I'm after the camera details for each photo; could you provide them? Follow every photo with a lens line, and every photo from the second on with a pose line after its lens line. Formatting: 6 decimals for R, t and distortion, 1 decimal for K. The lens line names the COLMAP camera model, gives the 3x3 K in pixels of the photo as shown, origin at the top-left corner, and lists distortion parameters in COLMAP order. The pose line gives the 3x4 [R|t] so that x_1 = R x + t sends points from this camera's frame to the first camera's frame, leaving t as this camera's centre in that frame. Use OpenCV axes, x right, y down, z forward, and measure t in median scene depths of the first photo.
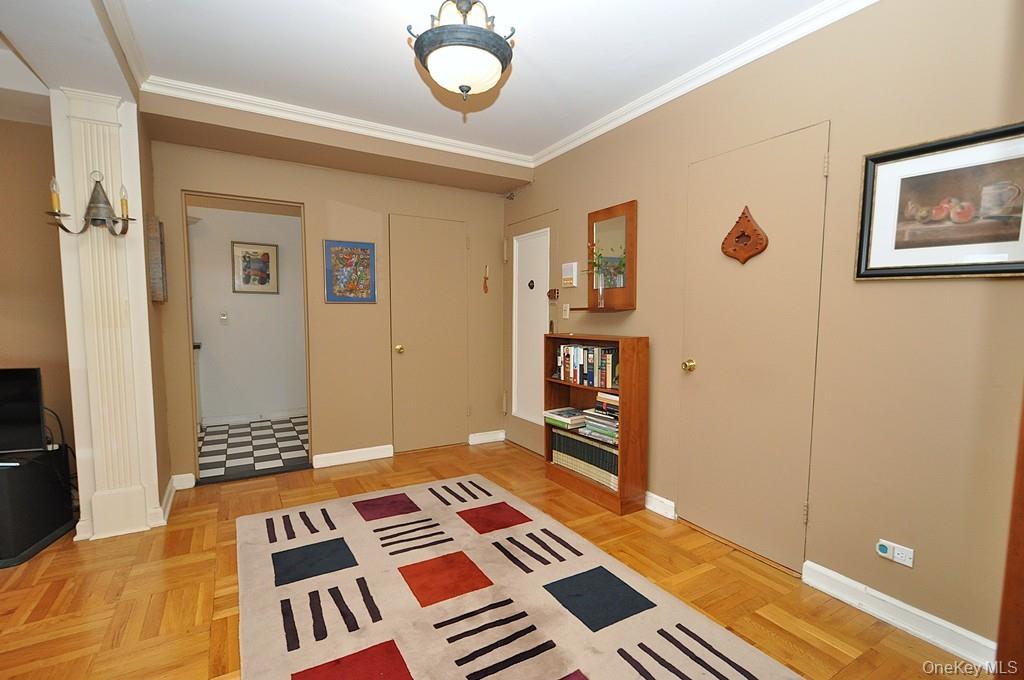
lens RADIAL K [[470.1, 0, 511.6], [0, 470.1, 353.6], [0, 0, 1]] dist [0.003622, -0.000474]
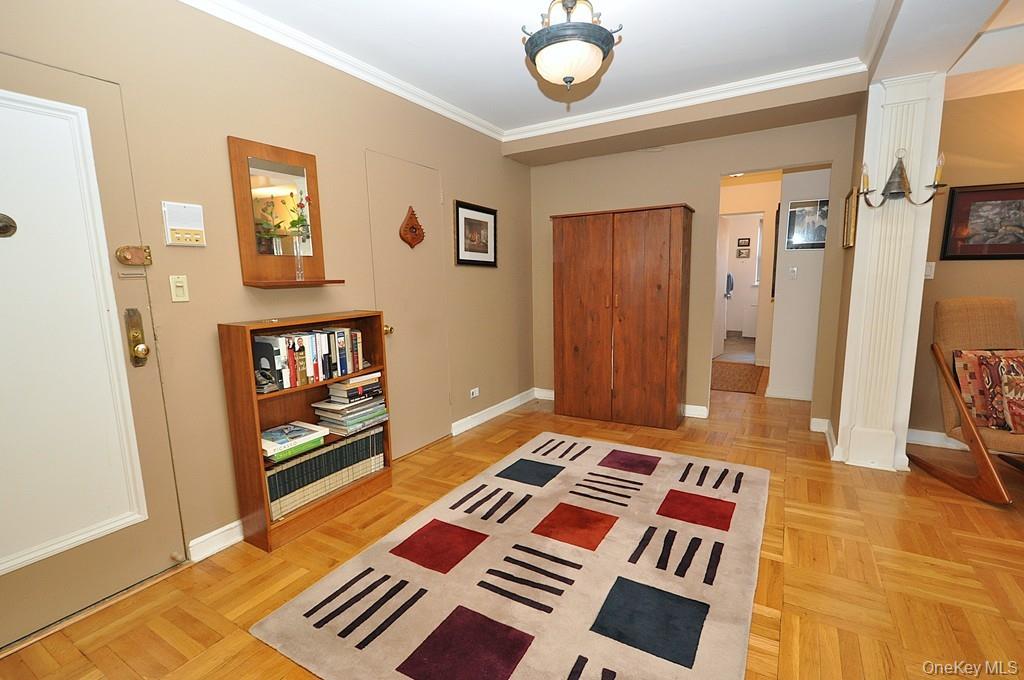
lens RADIAL K [[470.1, 0, 511.6], [0, 470.1, 353.6], [0, 0, 1]] dist [0.003622, -0.000474]
pose [[-0.478822, -0.134580, 0.867536, -0.709527], [0.094235, 0.974592, 0.203200, -0.112697], [-0.872840, 0.179049, -0.453974, 1.138781]]
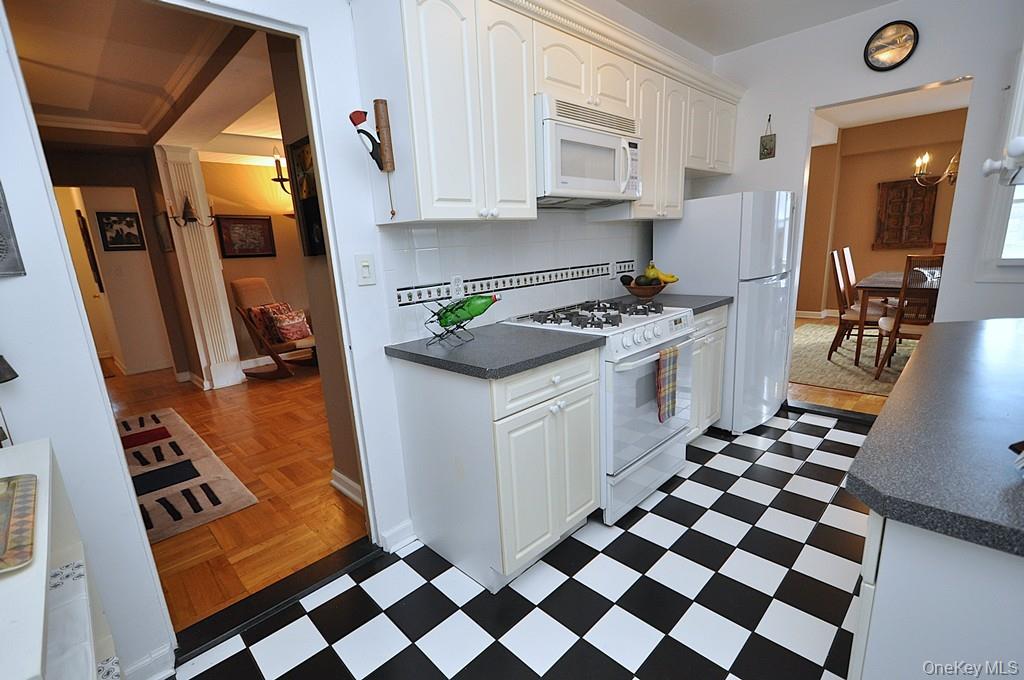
lens RADIAL K [[460.1, 0, 512.9], [0, 460.1, 352.3], [0, 0, 1]] dist [0.011721, -0.009137]
pose [[-0.967235, 0.104859, -0.231217, -0.840341], [0.029459, 0.950924, 0.308018, -0.179594], [0.252168, 0.291115, -0.922856, 1.774216]]
